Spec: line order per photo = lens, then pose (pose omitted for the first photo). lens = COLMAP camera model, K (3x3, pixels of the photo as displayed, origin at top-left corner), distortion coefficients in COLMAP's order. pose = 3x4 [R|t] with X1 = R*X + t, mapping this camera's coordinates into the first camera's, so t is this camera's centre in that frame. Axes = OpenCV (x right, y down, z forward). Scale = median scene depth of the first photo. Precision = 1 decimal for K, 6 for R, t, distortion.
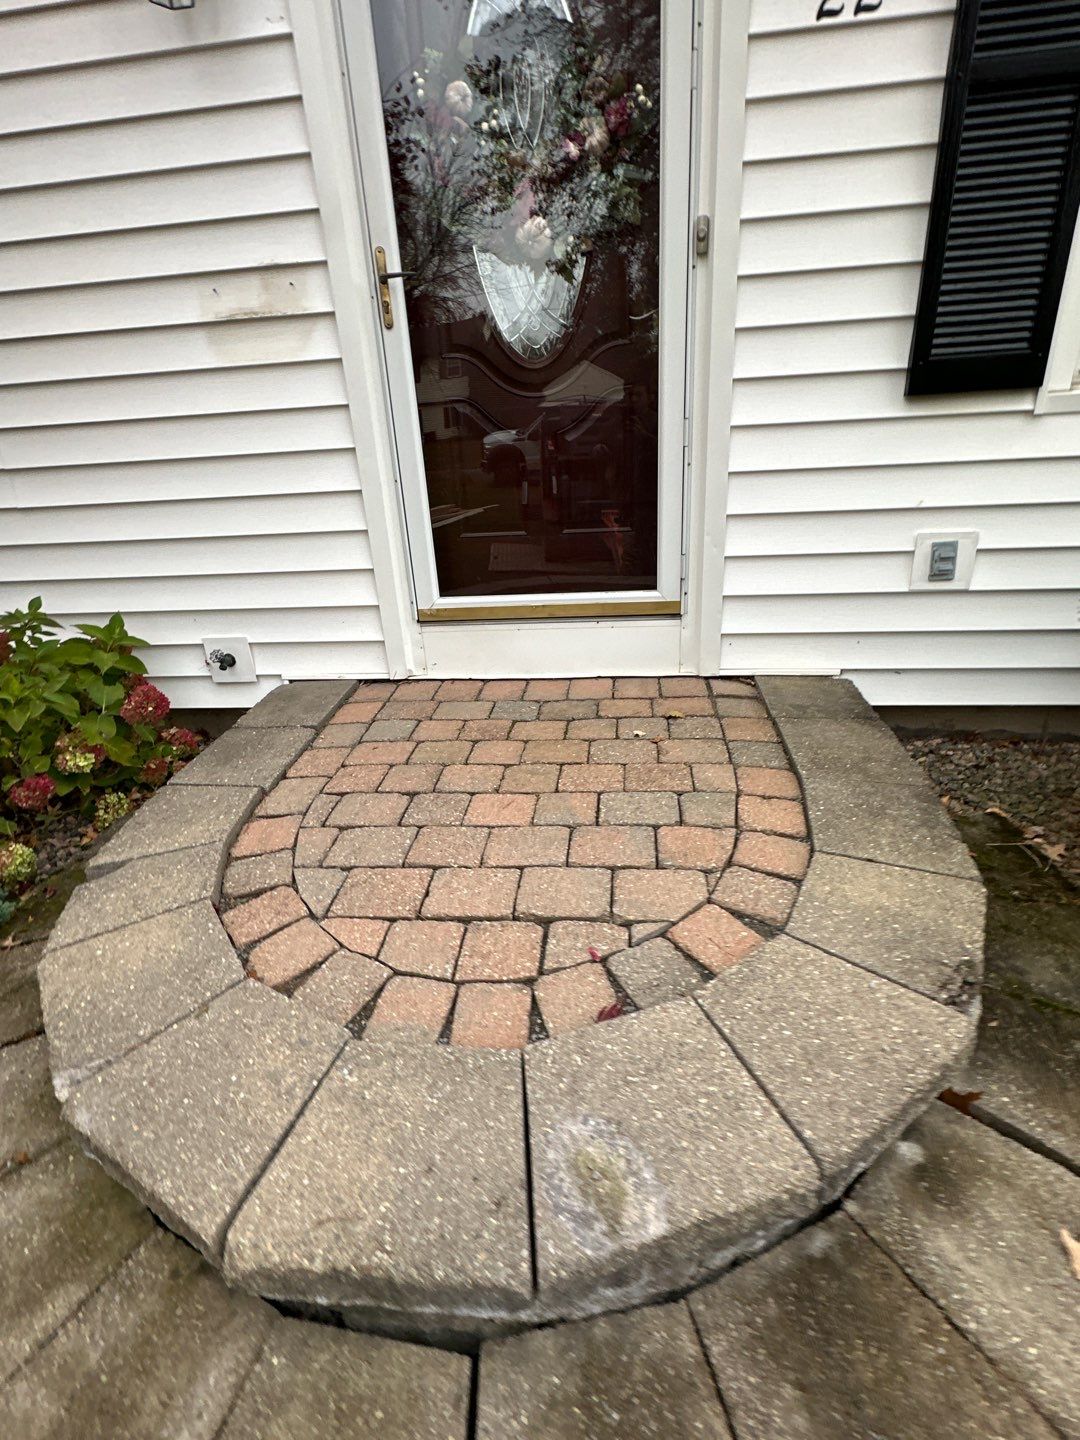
lens RADIAL K [[705.2, 0, 540.0], [0, 705.2, 720.0], [0, 0, 1]] dist [-0.002543, 0.000739]
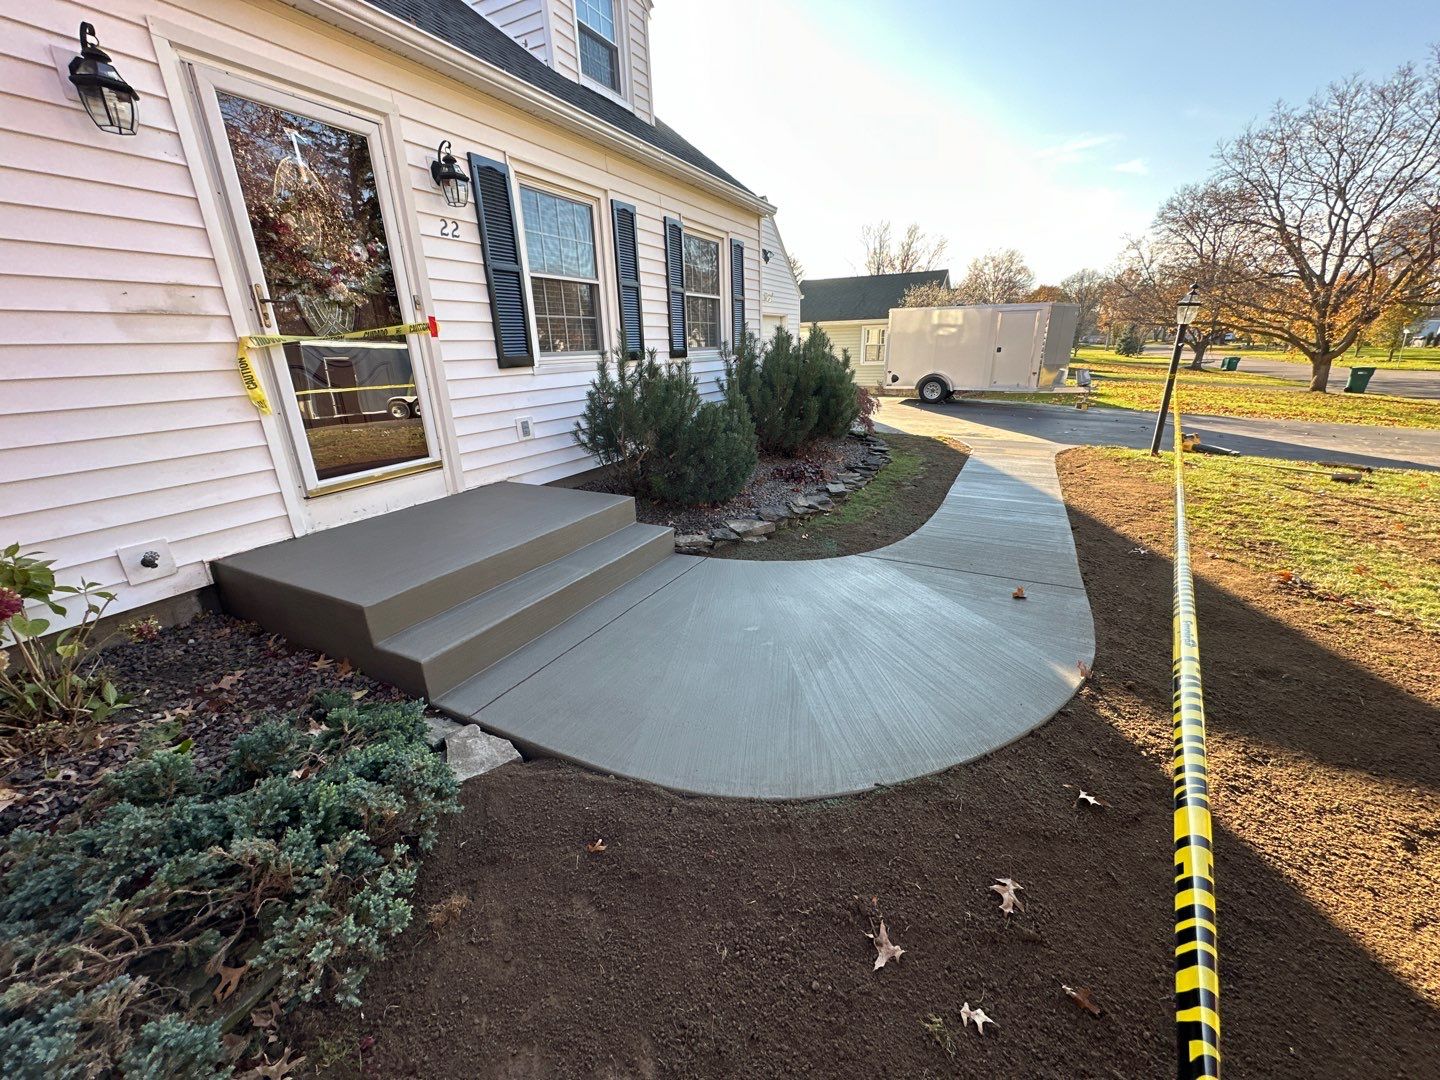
lens RADIAL K [[580.6, 0, 720.4], [0, 580.6, 541.9], [0, 0, 1]] dist [0.000795, -0.000086]
pose [[0.332217, -0.258082, 0.907207, -1.302014], [0.388238, 0.913994, 0.117841, 0.193112], [-0.859595, 0.313064, 0.403842, -0.374852]]
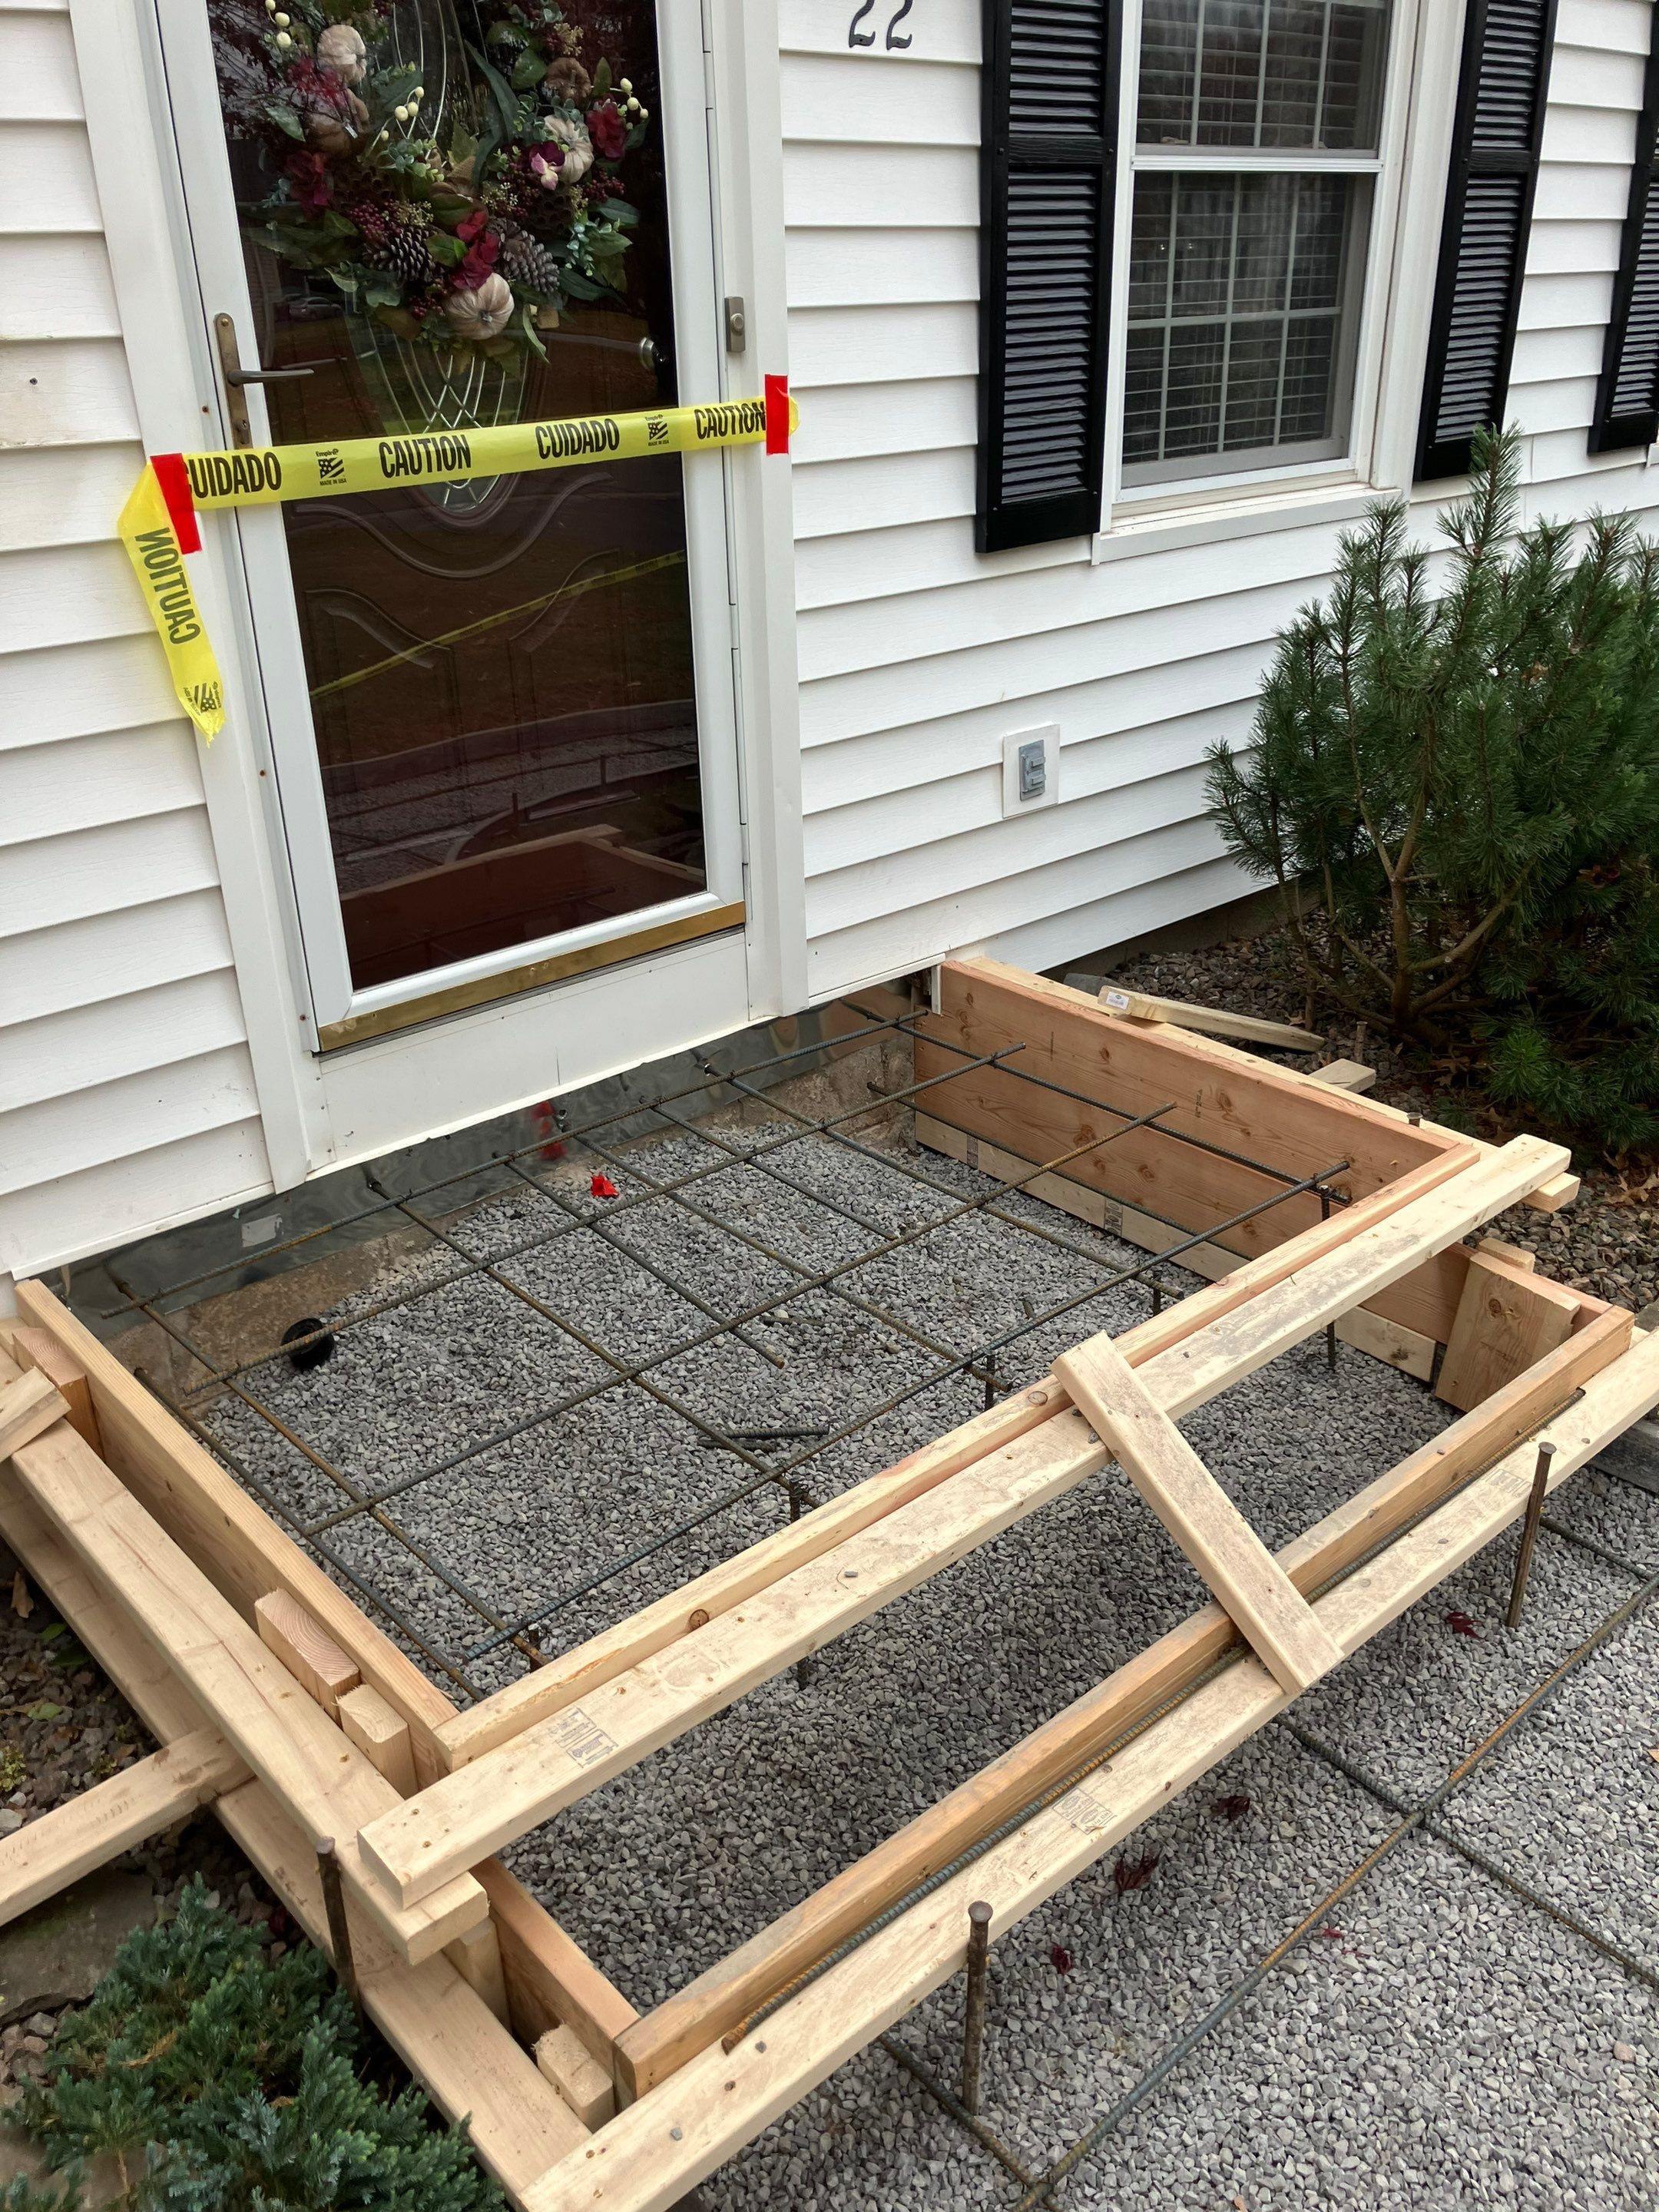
lens RADIAL K [[1807.9, 0, 829.0], [0, 1807.9, 1134.7], [0, 0, 1]] dist [-0.000507, 0.009120]
pose [[0.654208, -0.290636, 0.698243, -0.966688], [0.289403, 0.949152, 0.123923, -0.169677], [-0.698755, 0.121002, 0.705053, -0.091188]]
